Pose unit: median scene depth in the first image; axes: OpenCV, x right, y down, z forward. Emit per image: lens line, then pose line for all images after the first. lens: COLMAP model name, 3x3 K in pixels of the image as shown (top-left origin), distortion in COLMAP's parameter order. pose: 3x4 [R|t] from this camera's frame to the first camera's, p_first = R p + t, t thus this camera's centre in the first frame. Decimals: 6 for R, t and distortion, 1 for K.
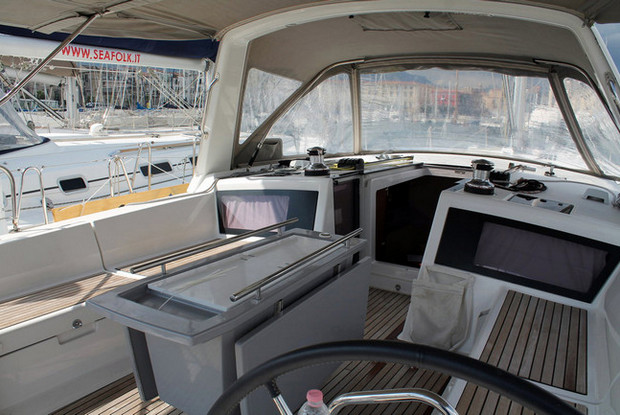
lens RADIAL K [[526.7, 0, 310.0], [0, 526.7, 207.5], [0, 0, 1]] dist [-0.192119, 0.220687]
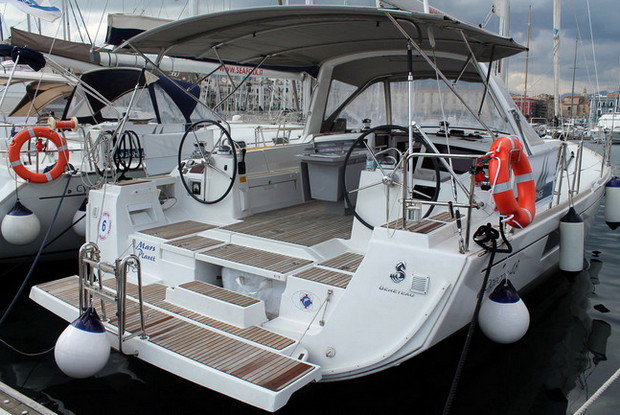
lens RADIAL K [[526.7, 0, 310.0], [0, 526.7, 207.5], [0, 0, 1]] dist [-0.192119, 0.220687]
pose [[0.996364, 0.005650, -0.085005, -0.027735], [-0.007516, 0.999737, -0.021658, 0.249422], [0.084861, 0.022218, 0.996145, -0.924328]]
